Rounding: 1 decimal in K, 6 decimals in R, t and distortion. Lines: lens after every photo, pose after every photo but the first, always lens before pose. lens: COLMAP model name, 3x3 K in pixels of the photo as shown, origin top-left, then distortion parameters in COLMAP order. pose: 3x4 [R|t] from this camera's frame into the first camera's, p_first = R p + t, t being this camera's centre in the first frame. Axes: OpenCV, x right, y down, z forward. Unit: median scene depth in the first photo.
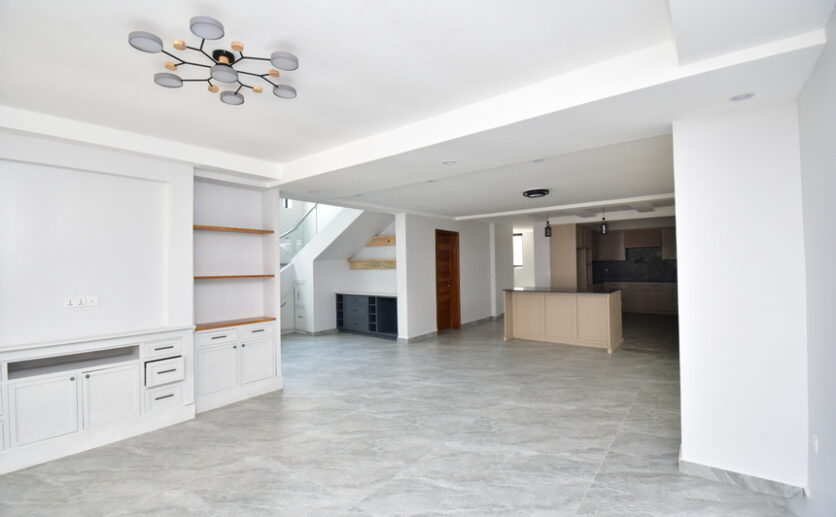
lens RADIAL K [[370.0, 0, 419.4], [0, 370.0, 257.6], [0, 0, 1]] dist [0.008544, -0.003157]
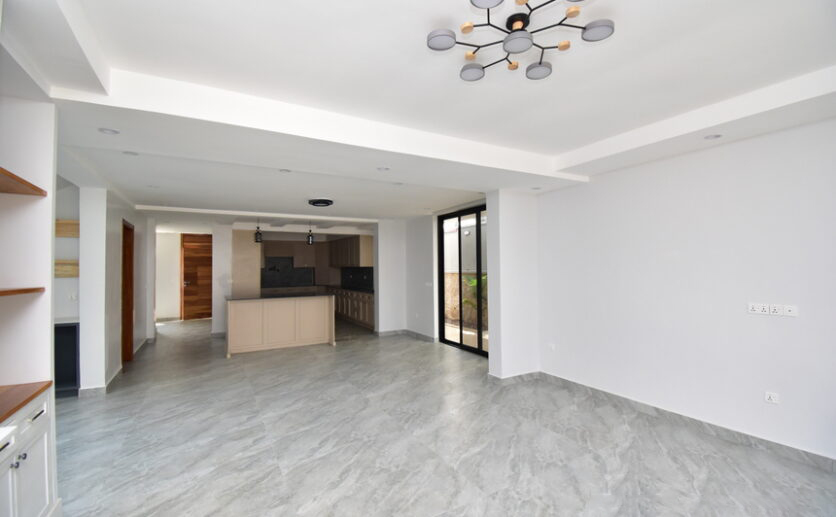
lens RADIAL K [[370.0, 0, 412.6], [0, 370.0, 263.0], [0, 0, 1]] dist [0.008544, -0.003157]
pose [[0.378727, 0.027048, 0.925113, -0.753533], [-0.017286, 0.999605, -0.022150, 0.023956], [-0.925347, -0.007603, 0.379045, 0.488288]]
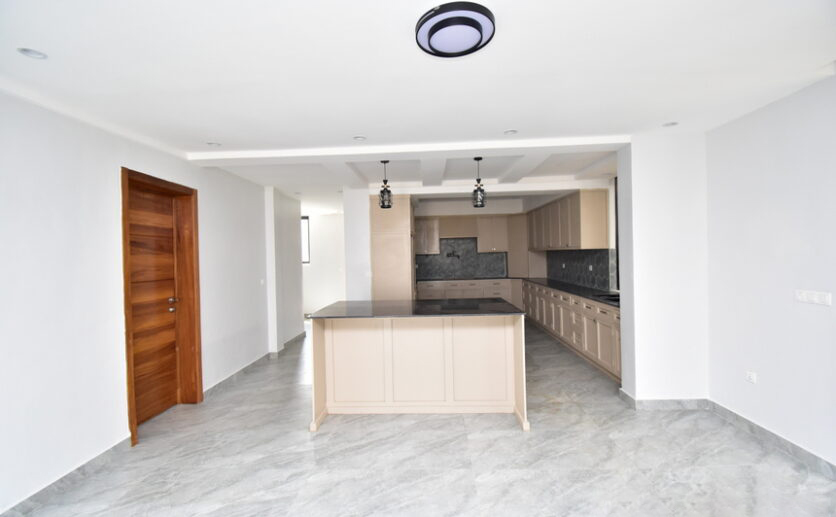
lens RADIAL K [[370.0, 0, 411.4], [0, 370.0, 251.6], [0, 0, 1]] dist [0.008544, -0.003157]
pose [[0.822668, 0.004008, 0.568508, 0.133097], [-0.001826, 0.999989, -0.004408, 0.015800], [-0.568520, 0.002588, 0.822666, 0.996863]]
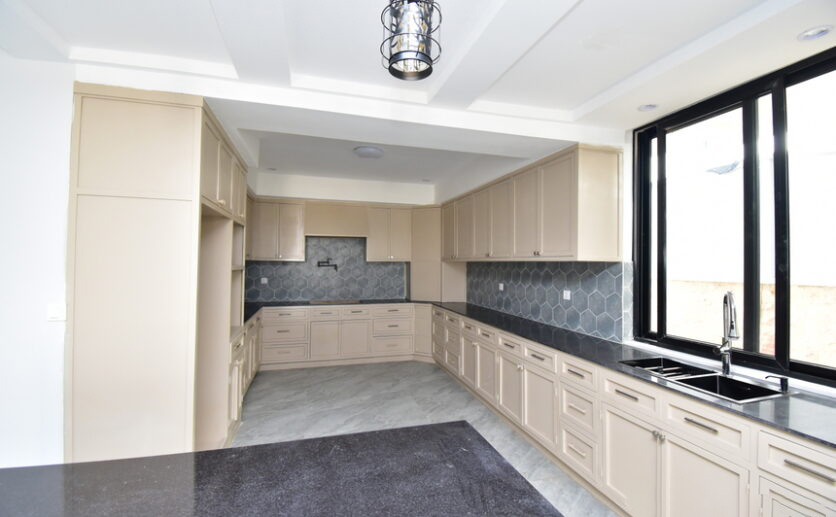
lens RADIAL K [[370.0, 0, 422.3], [0, 370.0, 259.4], [0, 0, 1]] dist [0.008544, -0.003157]
pose [[0.580508, 0.033374, 0.813571, 0.645609], [-0.035381, 0.999250, -0.015746, 0.017174], [-0.813486, -0.019644, 0.581253, 1.547609]]
